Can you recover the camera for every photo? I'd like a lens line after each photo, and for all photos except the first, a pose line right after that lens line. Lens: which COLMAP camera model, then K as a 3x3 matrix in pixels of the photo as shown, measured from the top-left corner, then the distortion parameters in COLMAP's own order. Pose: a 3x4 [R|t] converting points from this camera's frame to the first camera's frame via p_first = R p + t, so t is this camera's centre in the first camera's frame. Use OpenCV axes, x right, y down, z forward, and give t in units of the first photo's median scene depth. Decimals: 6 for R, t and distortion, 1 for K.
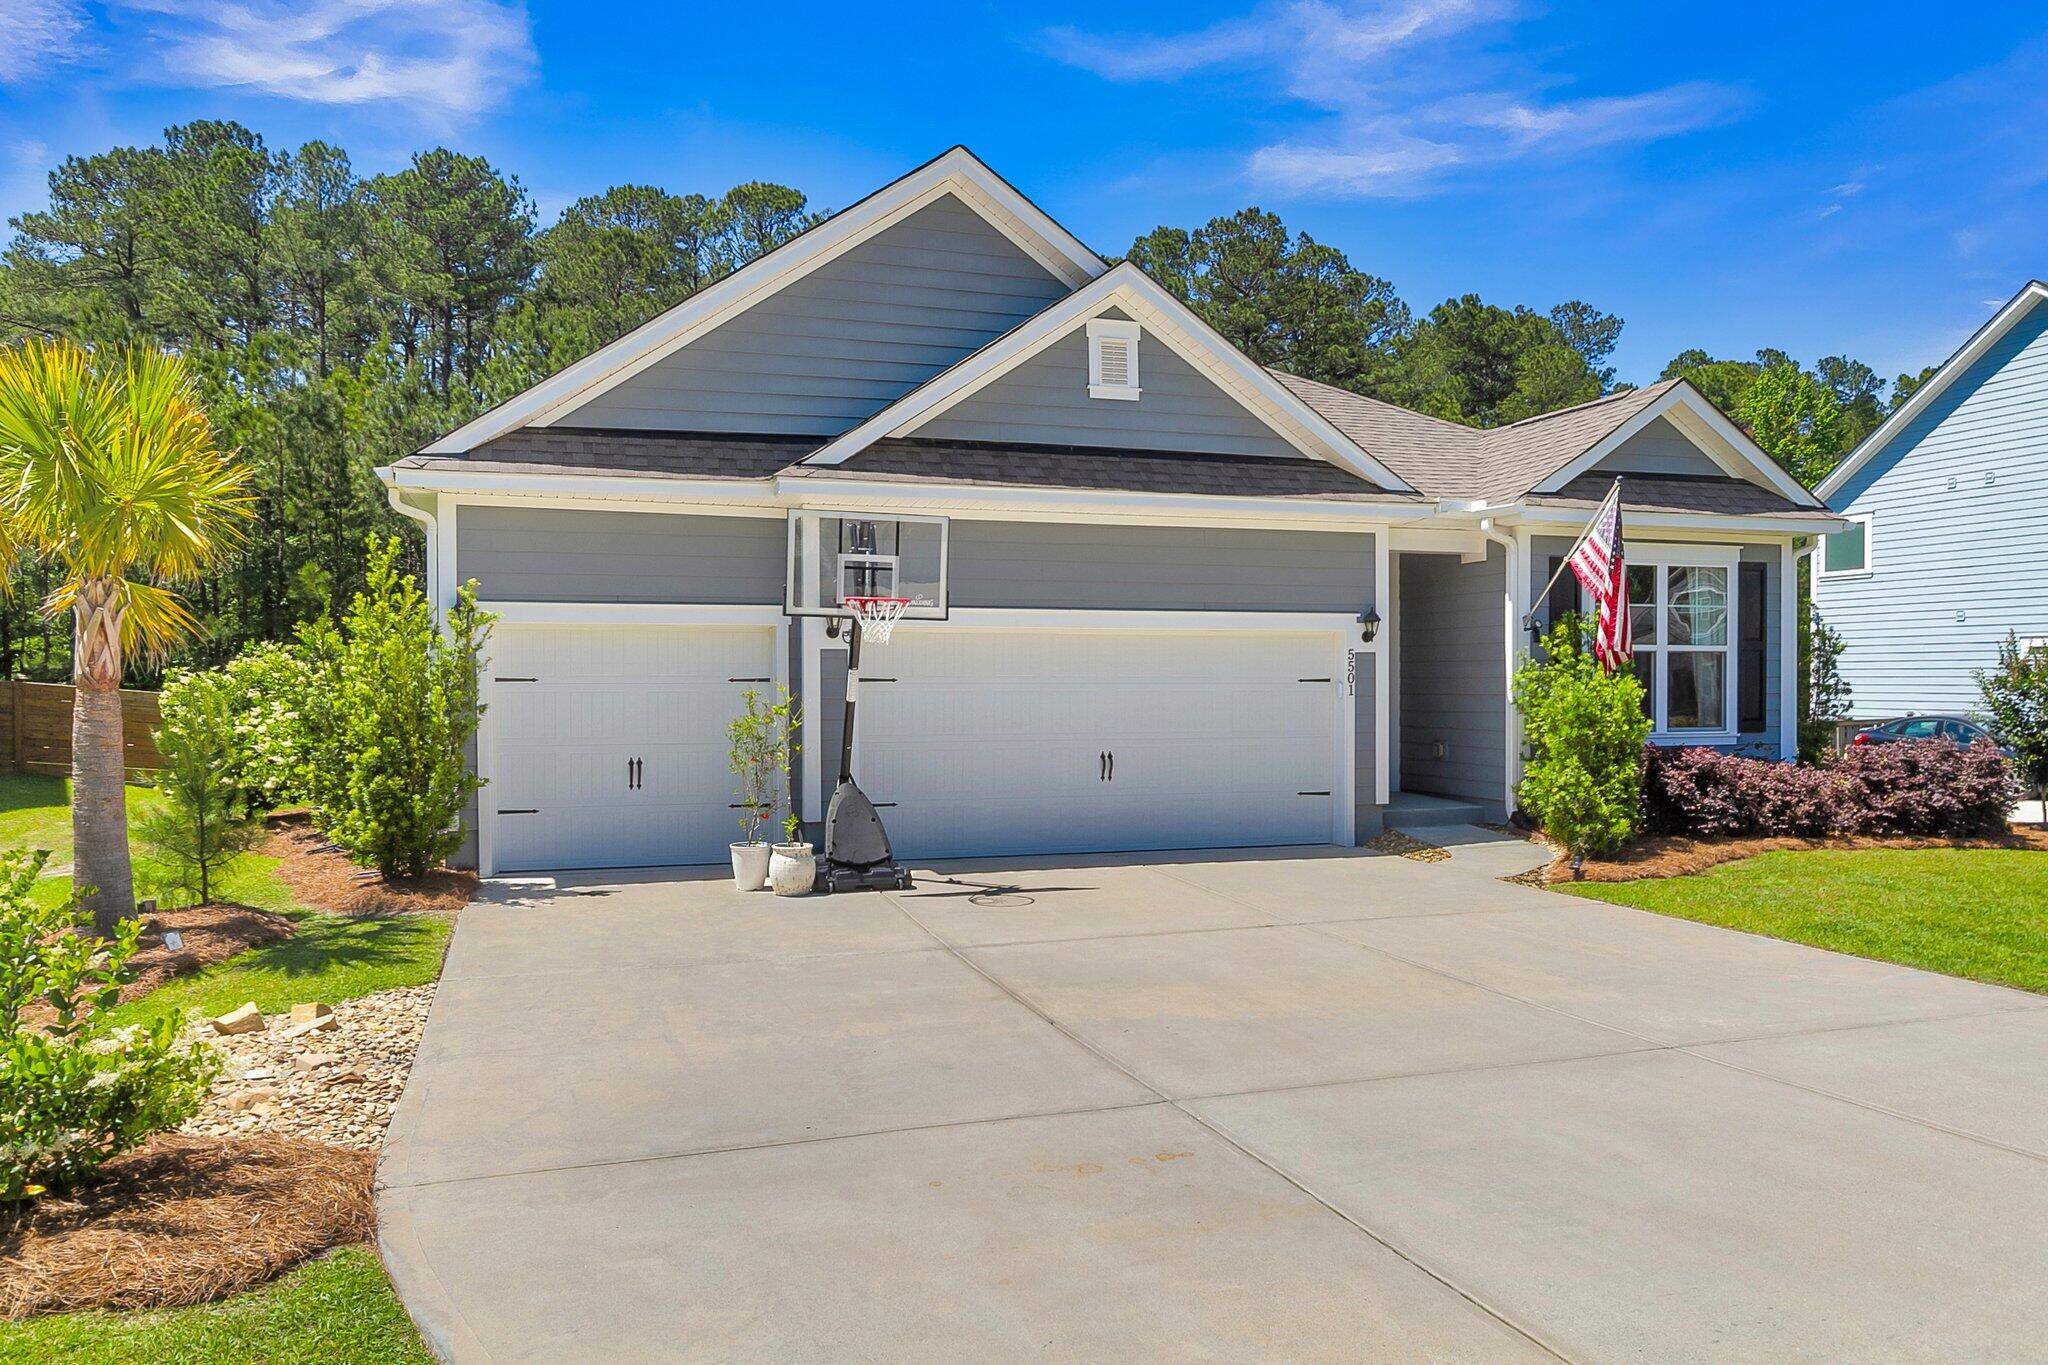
lens RADIAL K [[1445.5, 0, 1025.9], [0, 1445.5, 684.7], [0, 0, 1]] dist [-0.005335, 0.001948]
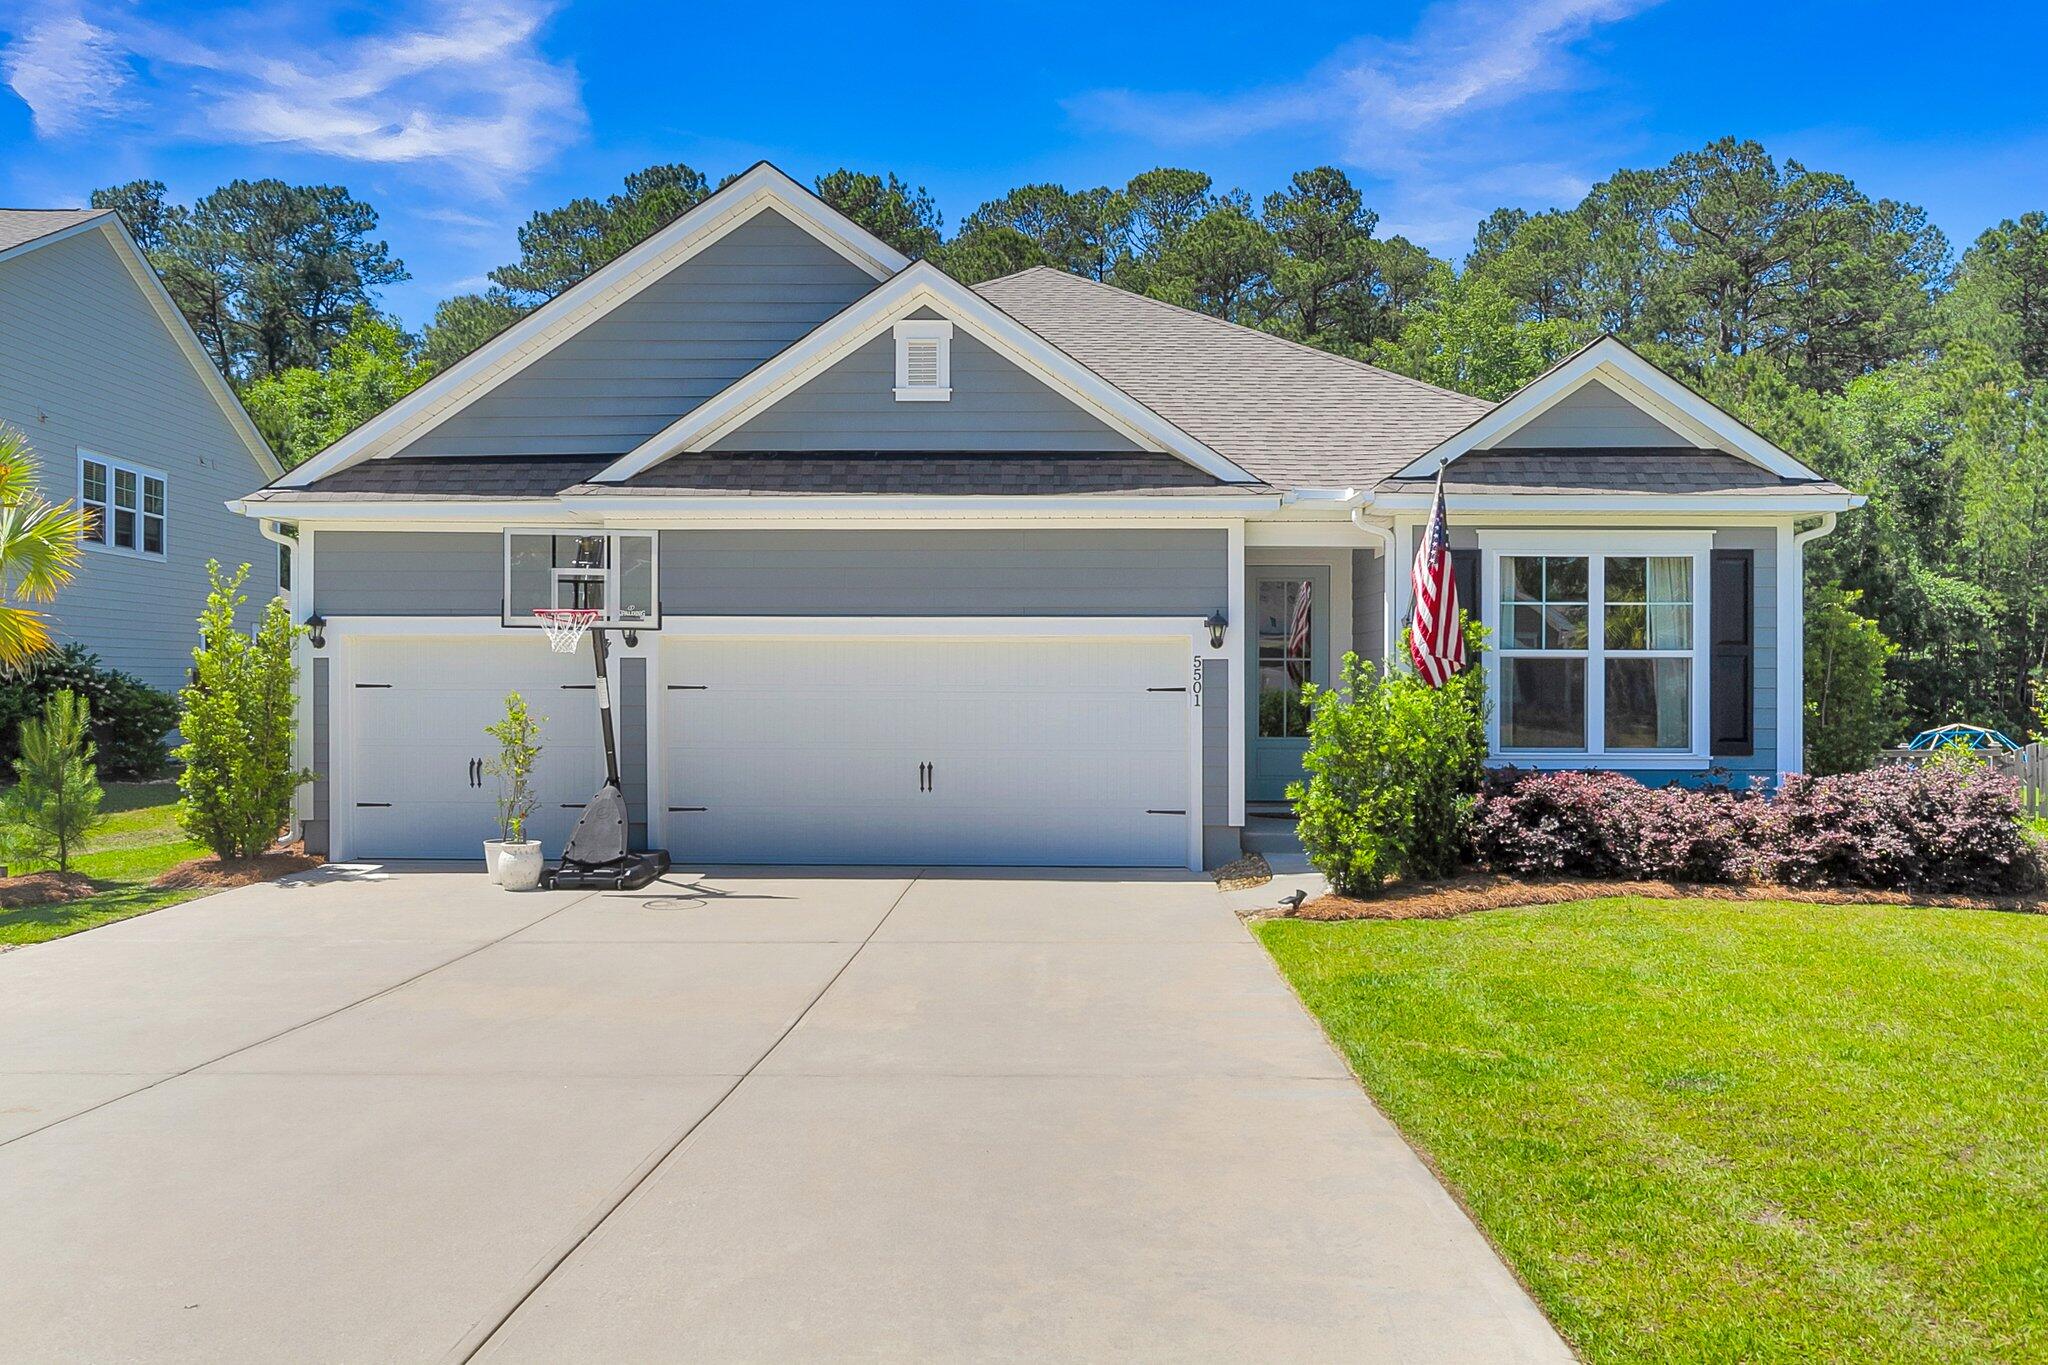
lens RADIAL K [[1532.5, 0, 1027.4], [0, 1532.5, 676.2], [0, 0, 1]] dist [-0.003218, 0.000718]
pose [[0.944988, 0.002141, -0.327098, 0.439971], [-0.004878, 0.999960, -0.007548, -0.003855], [0.327068, 0.008728, 0.944960, 0.043840]]
